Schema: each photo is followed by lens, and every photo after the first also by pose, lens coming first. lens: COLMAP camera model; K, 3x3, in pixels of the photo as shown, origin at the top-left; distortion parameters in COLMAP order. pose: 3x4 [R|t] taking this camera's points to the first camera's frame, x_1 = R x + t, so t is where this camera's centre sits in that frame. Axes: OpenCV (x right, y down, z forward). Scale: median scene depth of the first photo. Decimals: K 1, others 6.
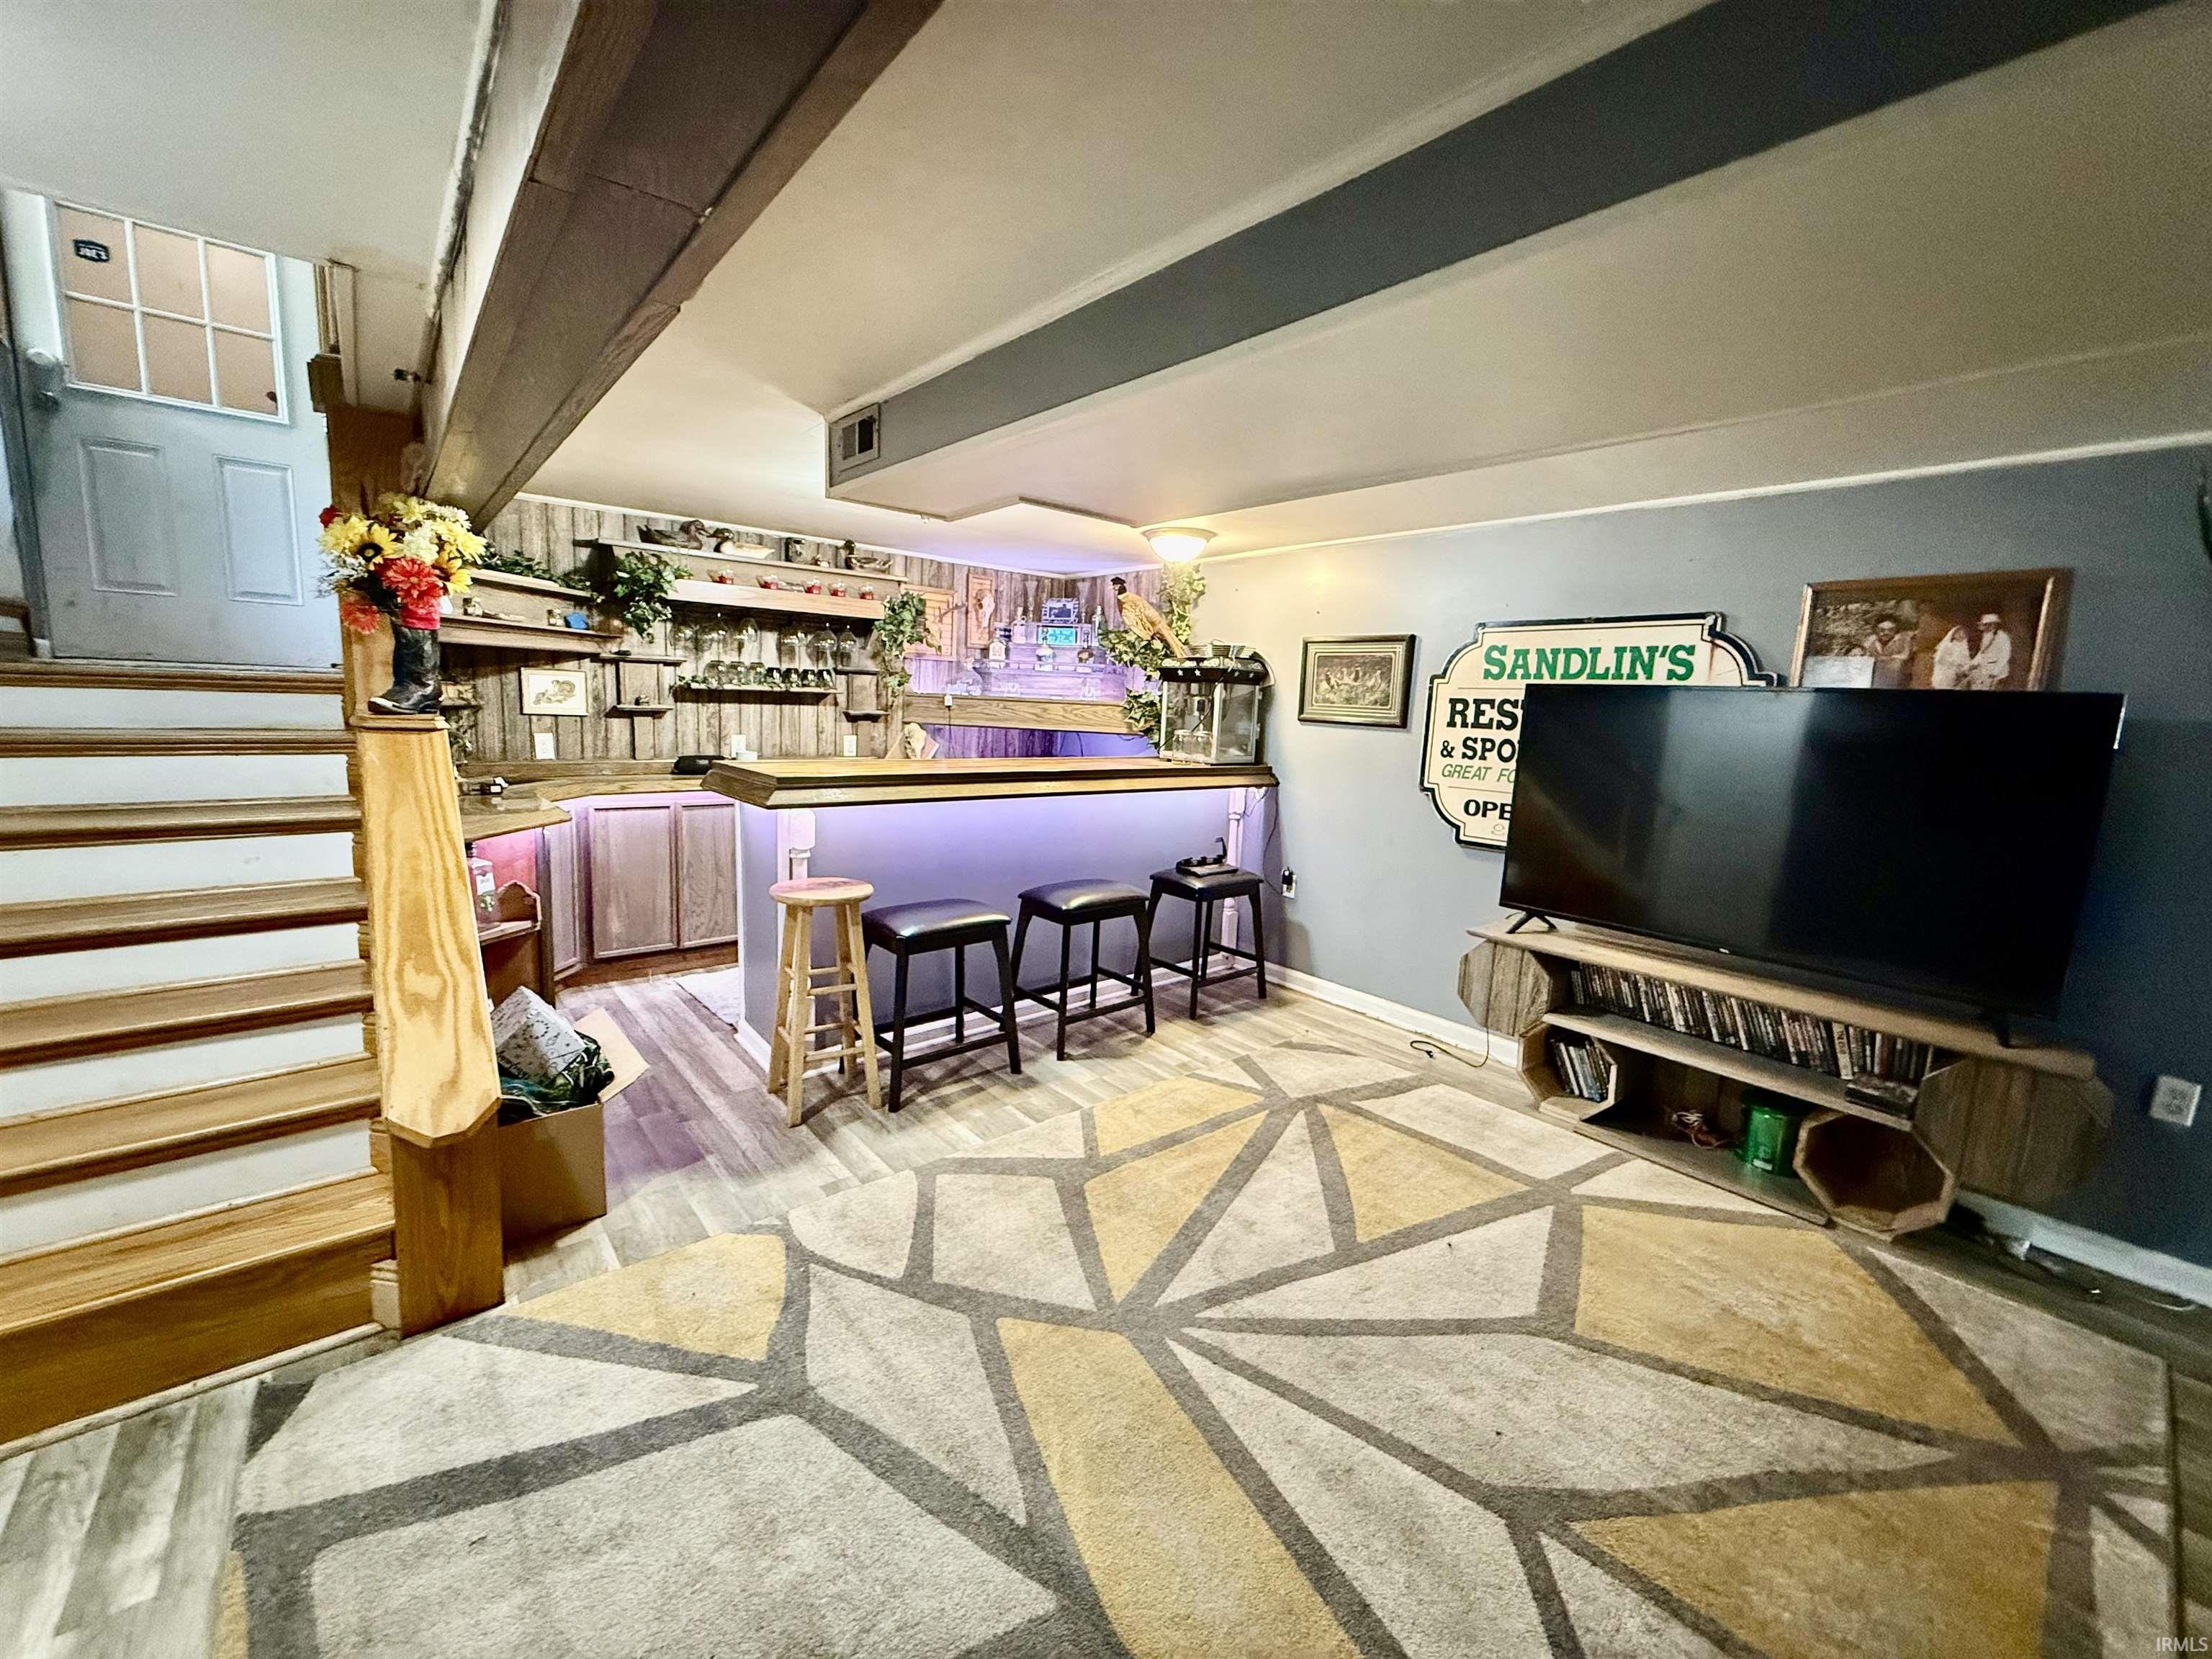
lens RADIAL K [[880.2, 0, 1102.4], [0, 880.2, 822.0], [0, 0, 1]] dist [0.000310, 0.000103]
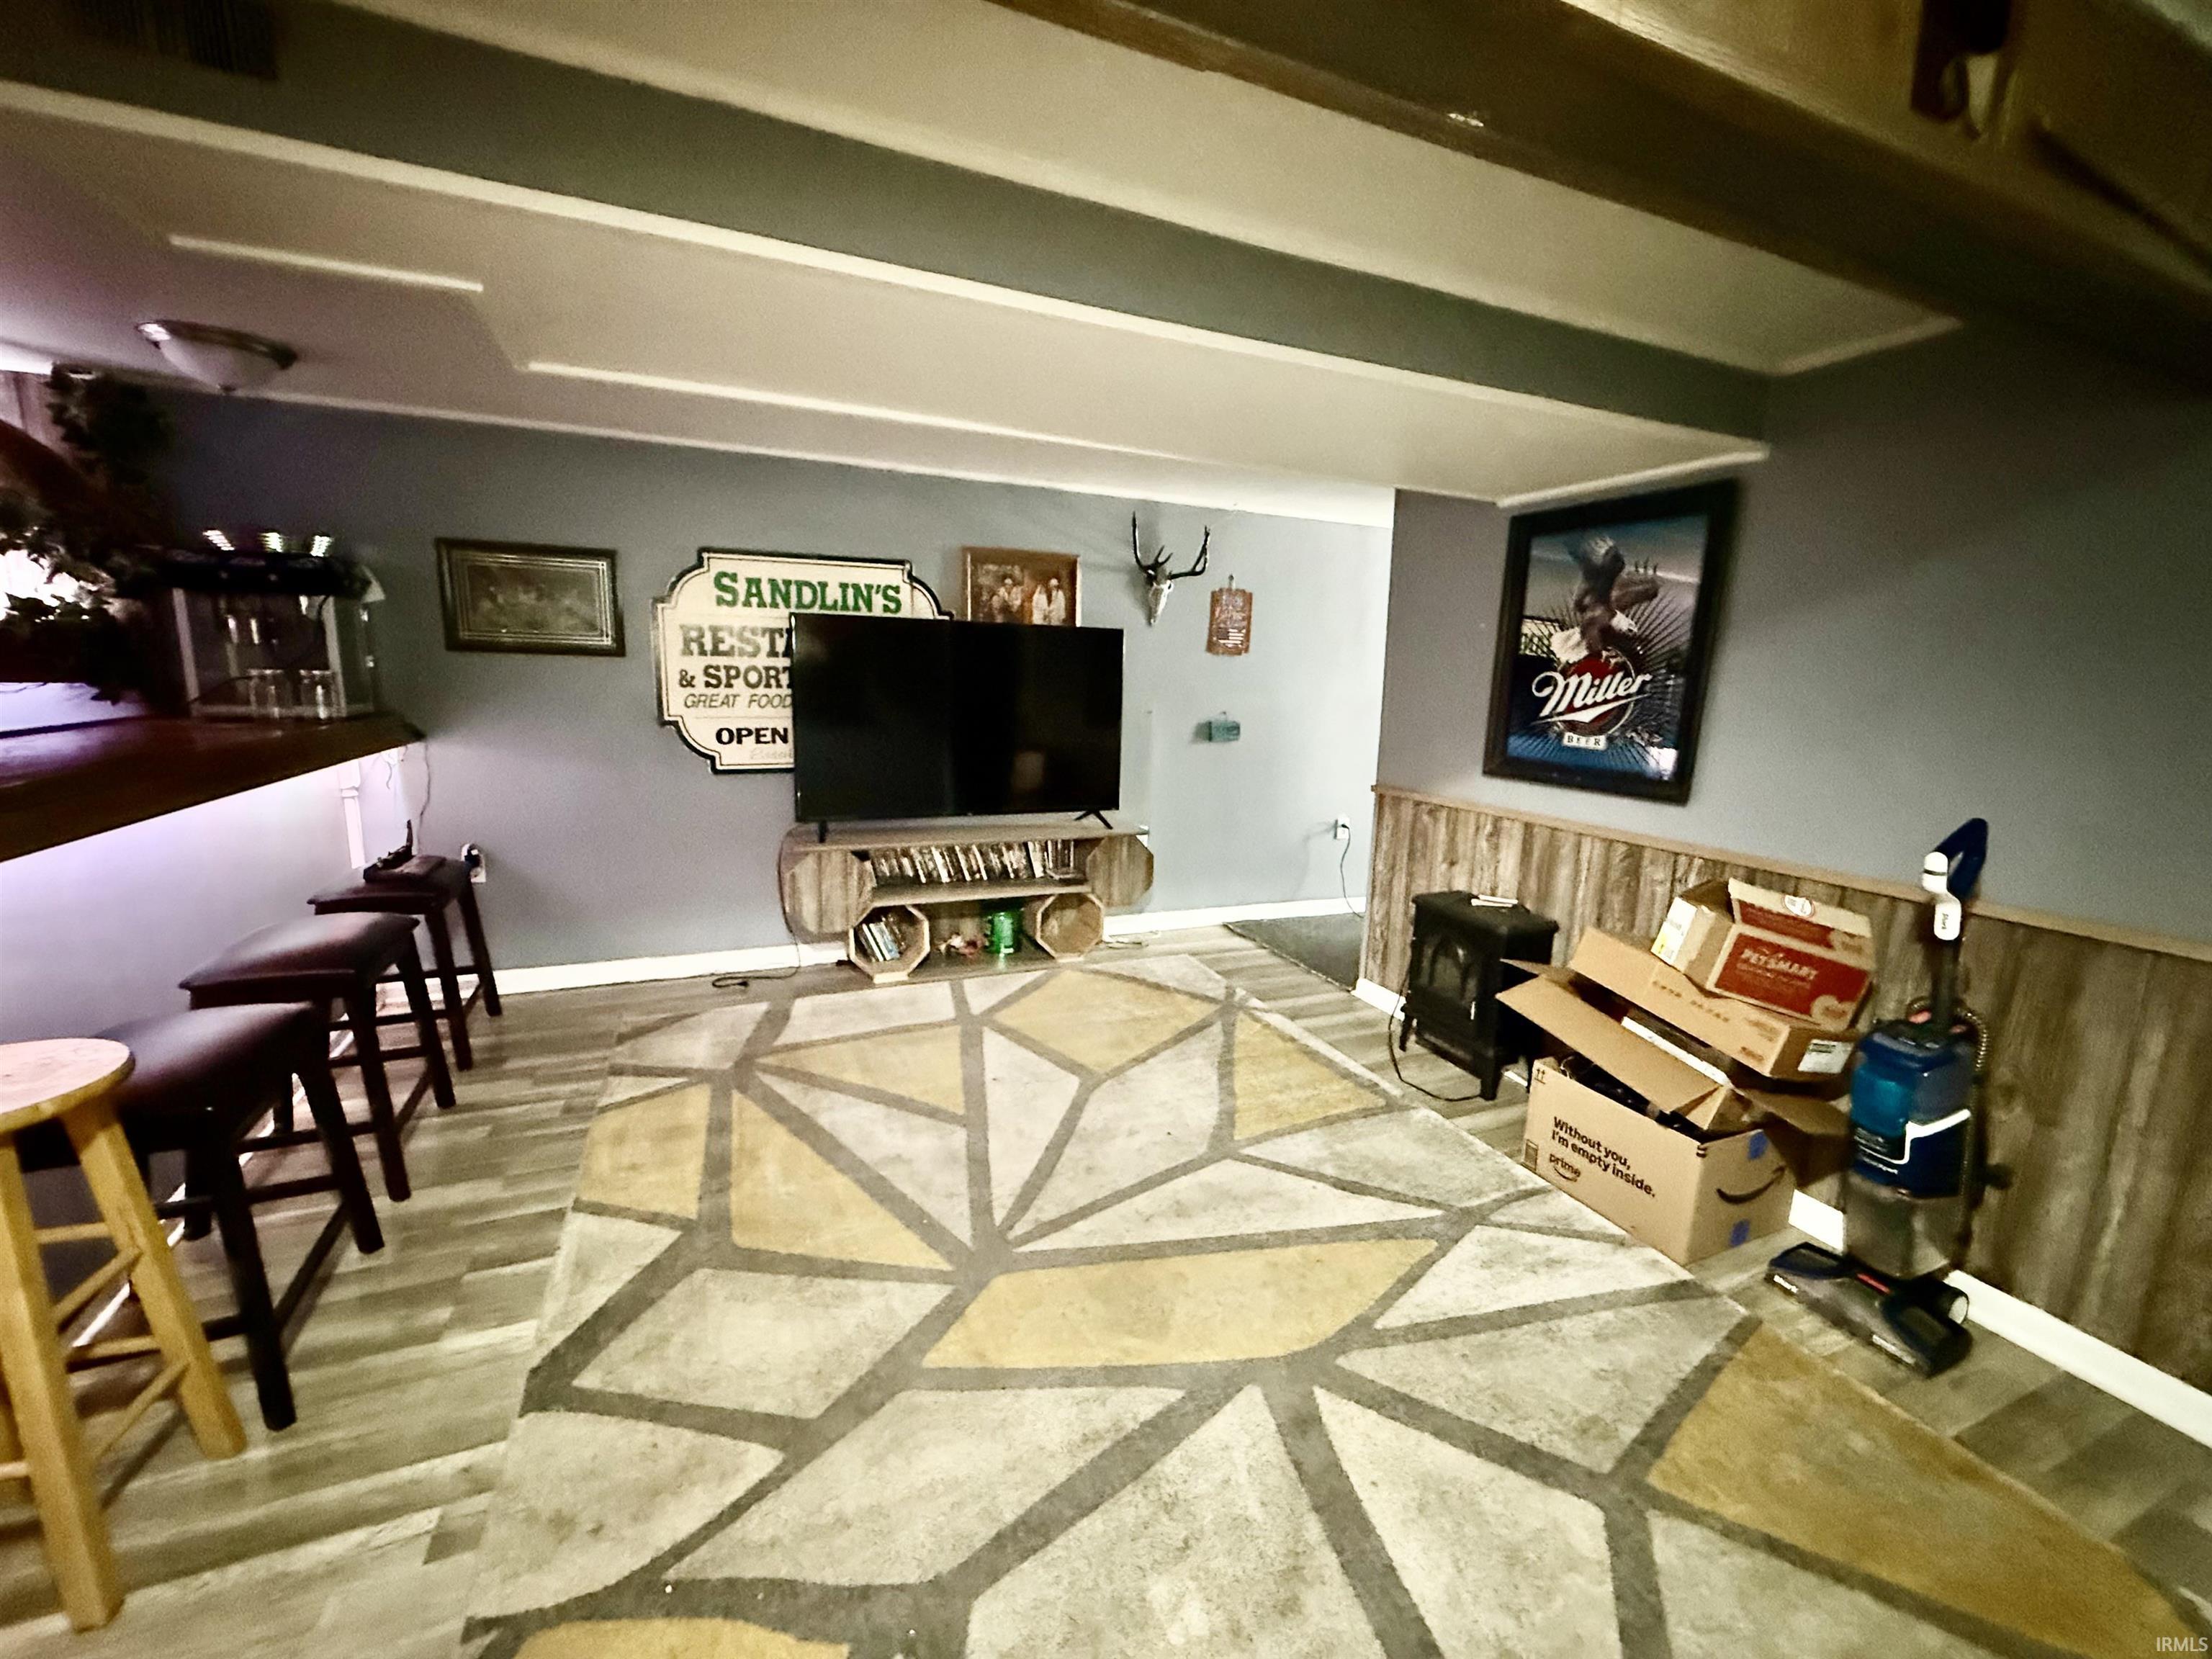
lens RADIAL K [[880.2, 0, 1102.4], [0, 880.2, 822.0], [0, 0, 1]] dist [0.000310, 0.000103]
pose [[0.292670, -0.194719, 0.936178, -0.484921], [0.119067, 0.978848, 0.166371, -0.043106], [-0.948772, 0.062776, 0.309664, 0.345042]]
